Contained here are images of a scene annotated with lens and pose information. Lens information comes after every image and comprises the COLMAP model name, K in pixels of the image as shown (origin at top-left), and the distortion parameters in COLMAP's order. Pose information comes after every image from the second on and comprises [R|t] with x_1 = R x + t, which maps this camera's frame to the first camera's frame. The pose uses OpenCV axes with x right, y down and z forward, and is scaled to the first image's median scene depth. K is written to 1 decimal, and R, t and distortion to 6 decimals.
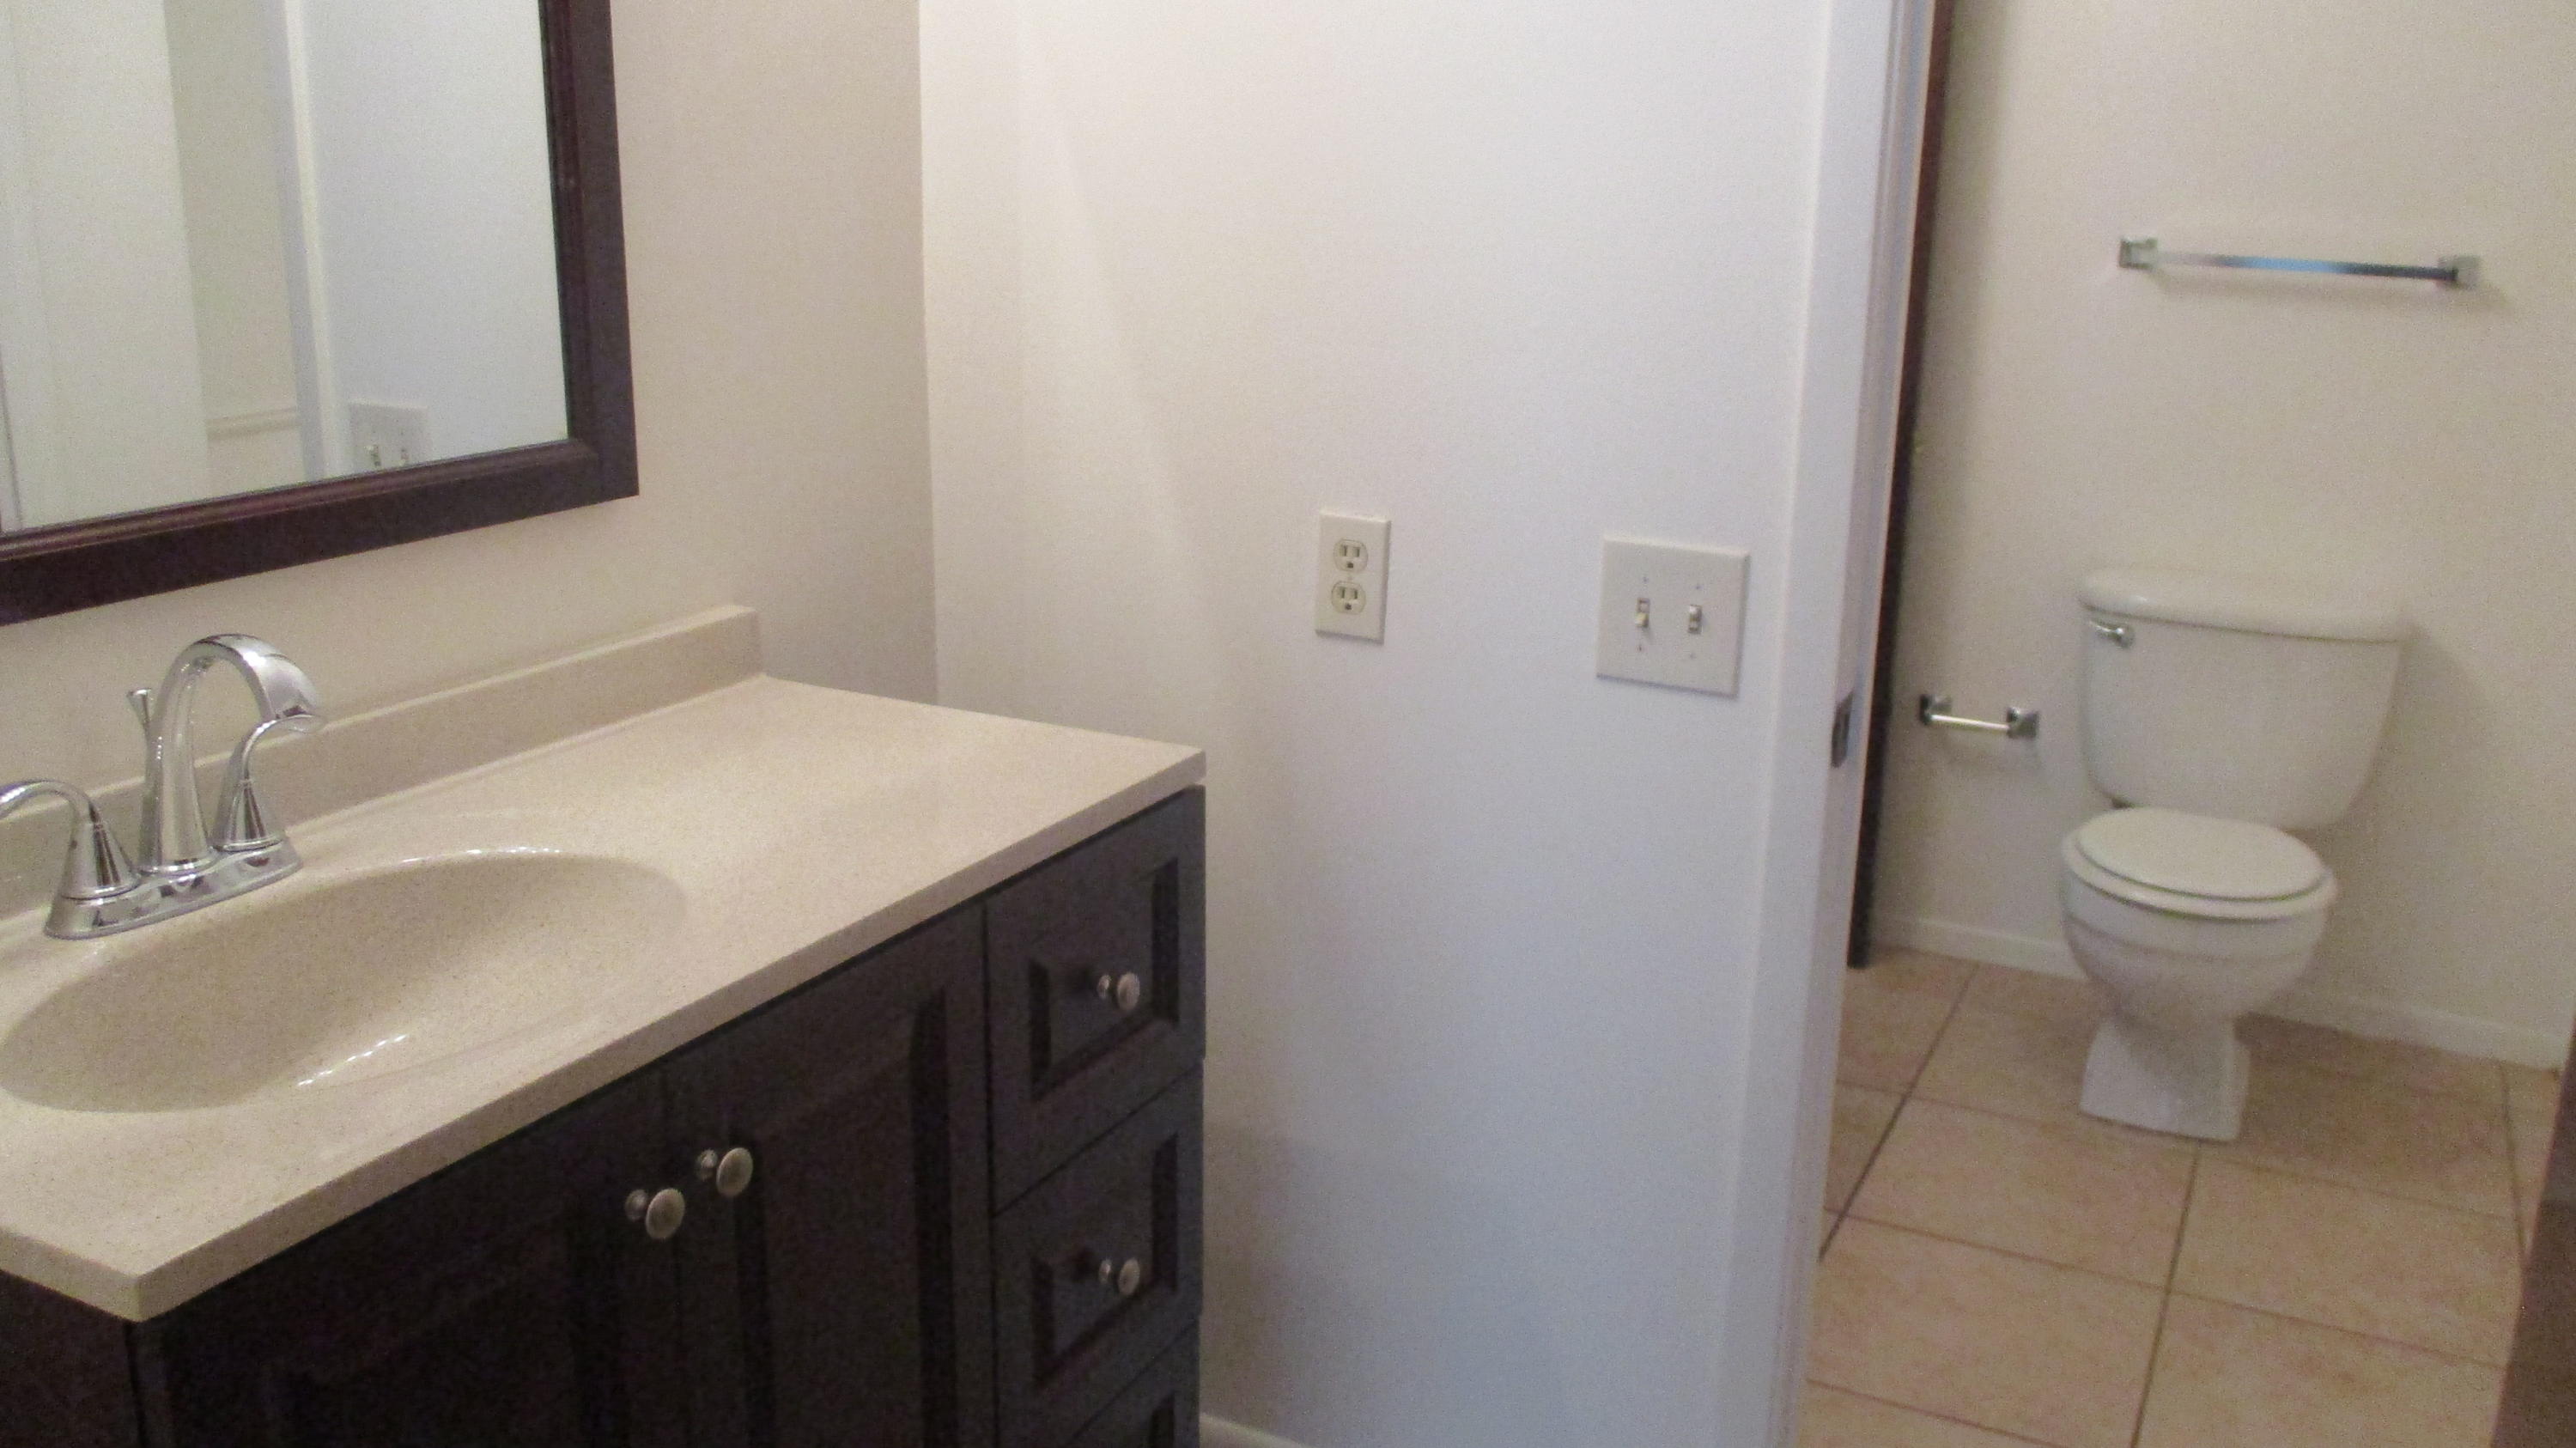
lens RADIAL K [[2137.8, 0, 1288.0], [0, 2137.8, 724.0], [0, 0, 1]] dist [-0.034096, -0.001081]
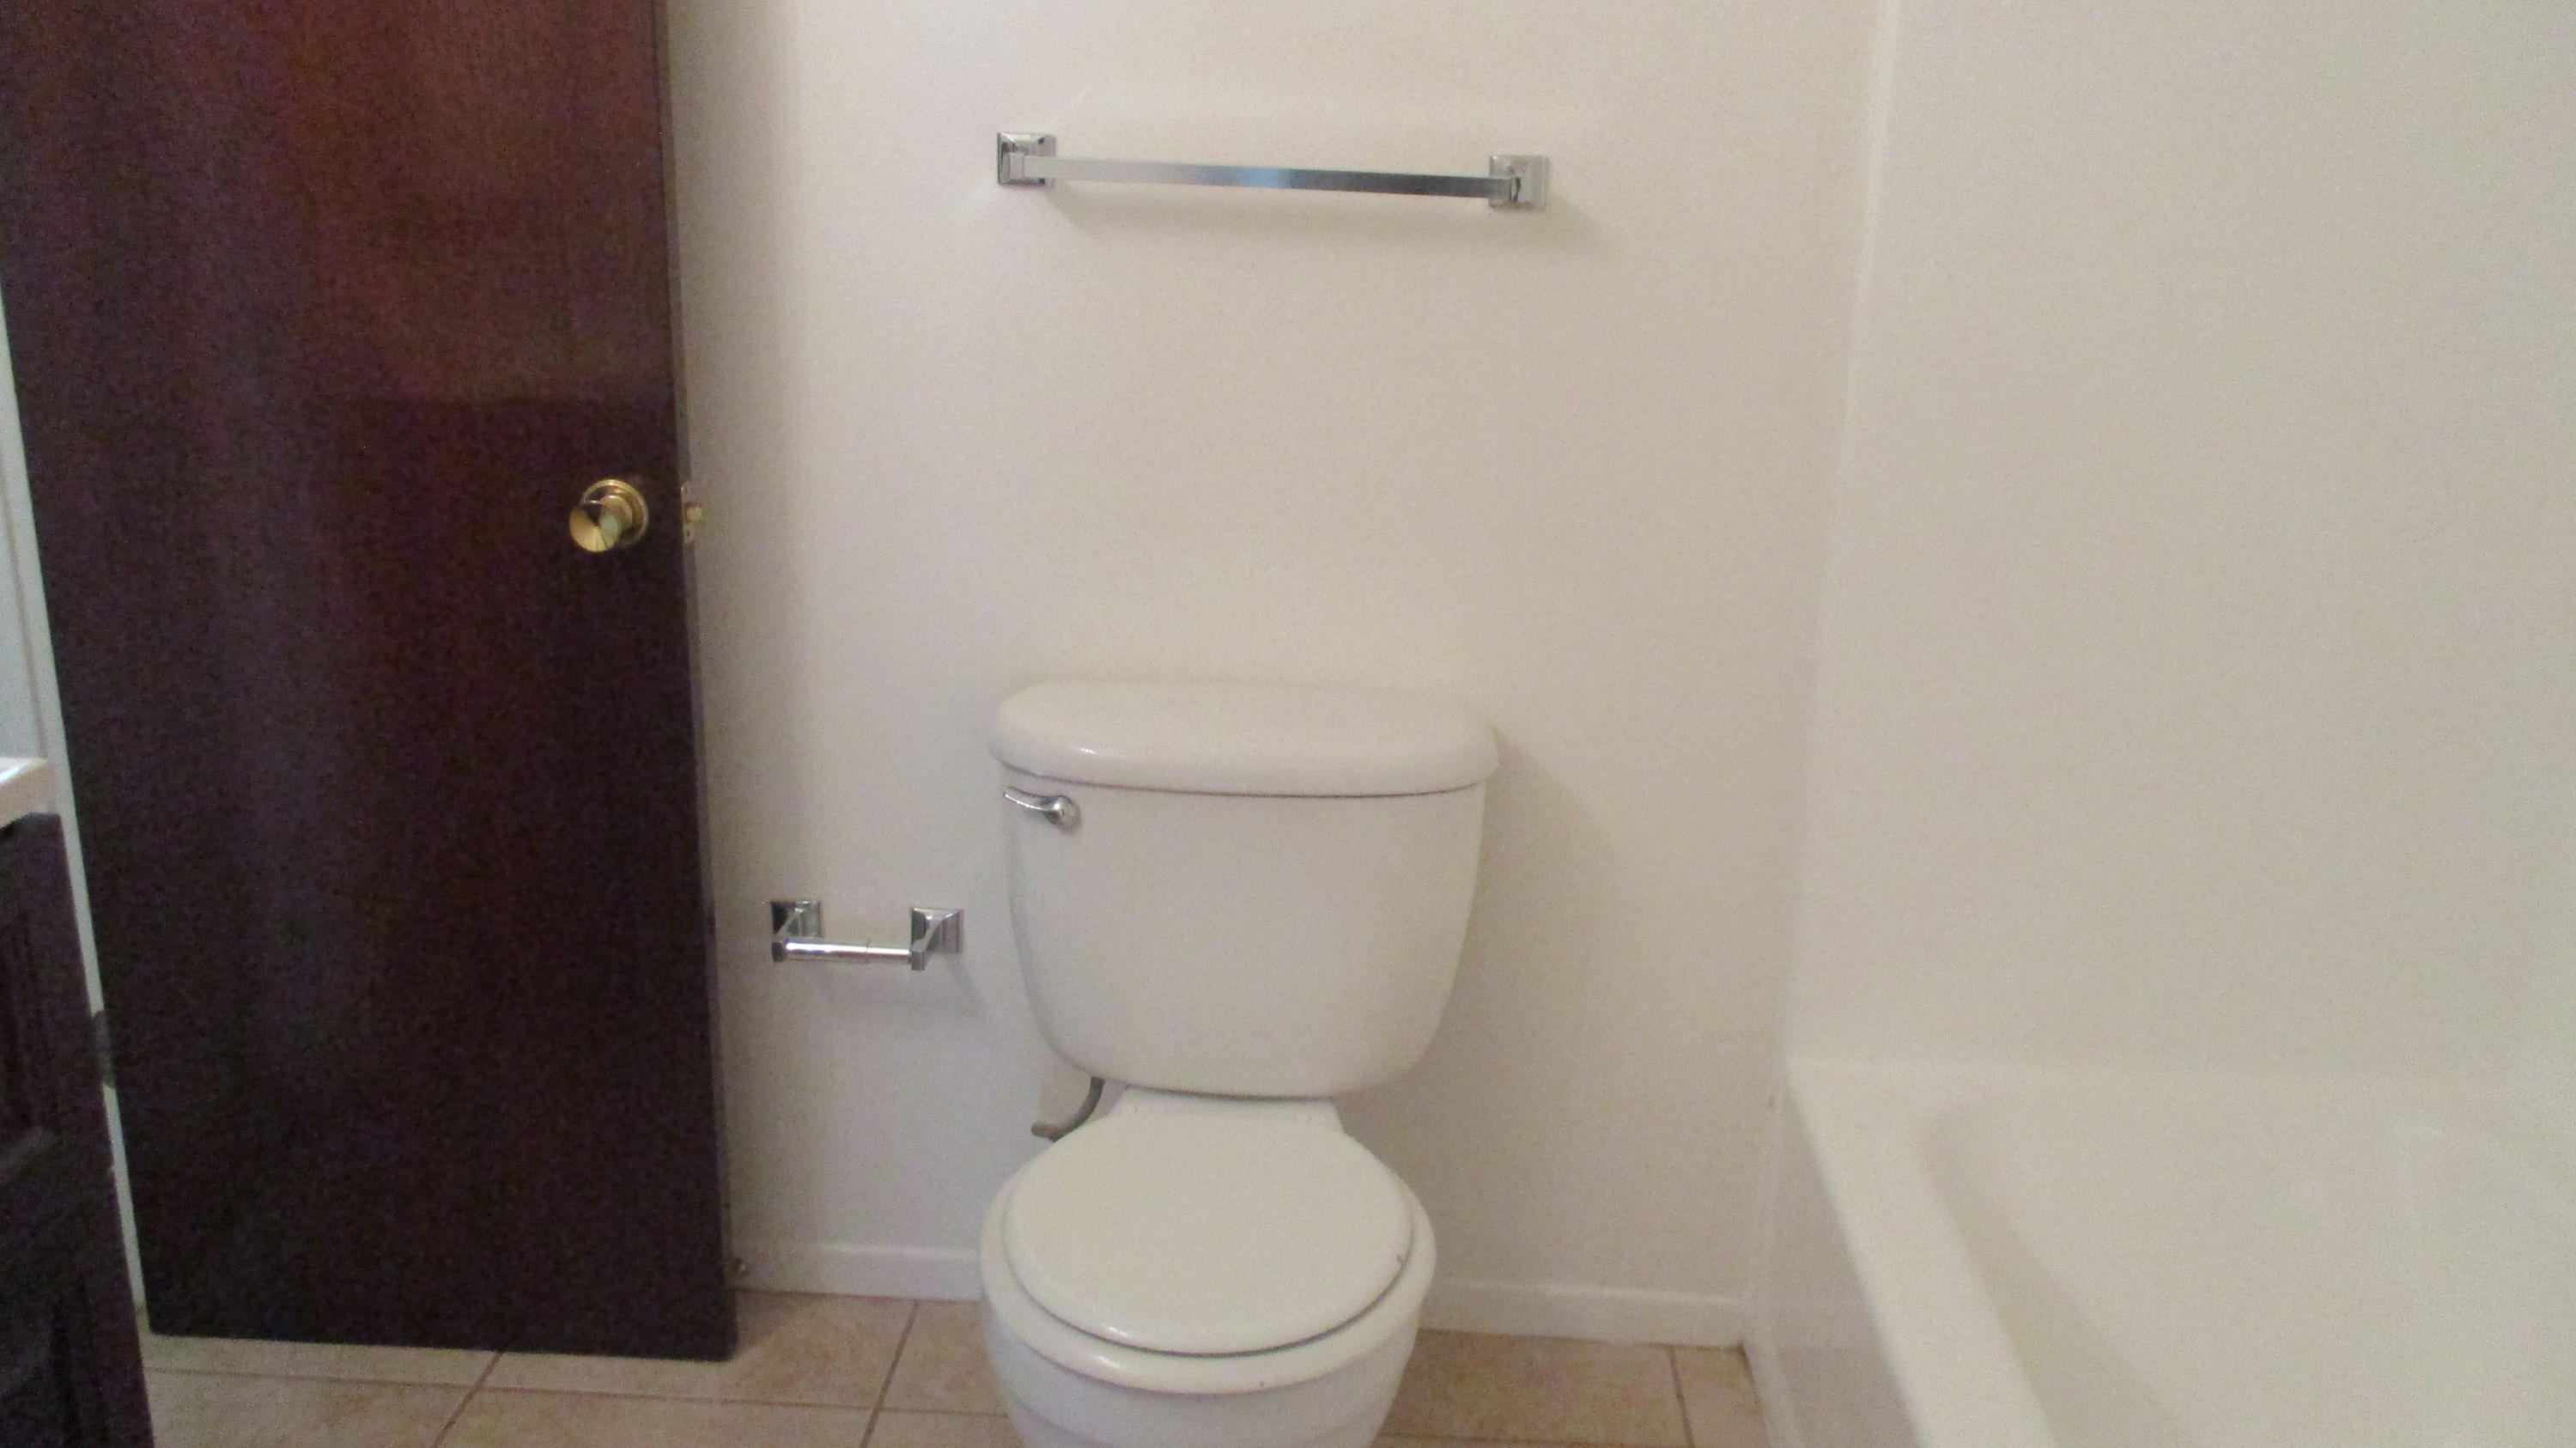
lens RADIAL K [[2137.8, 0, 1288.0], [0, 2137.8, 724.0], [0, 0, 1]] dist [-0.034096, -0.001081]
pose [[0.908532, -0.109917, 0.403097, 0.214288], [0.096050, 0.993882, 0.054527, -0.092808], [-0.406625, -0.010822, 0.913531, 0.434231]]
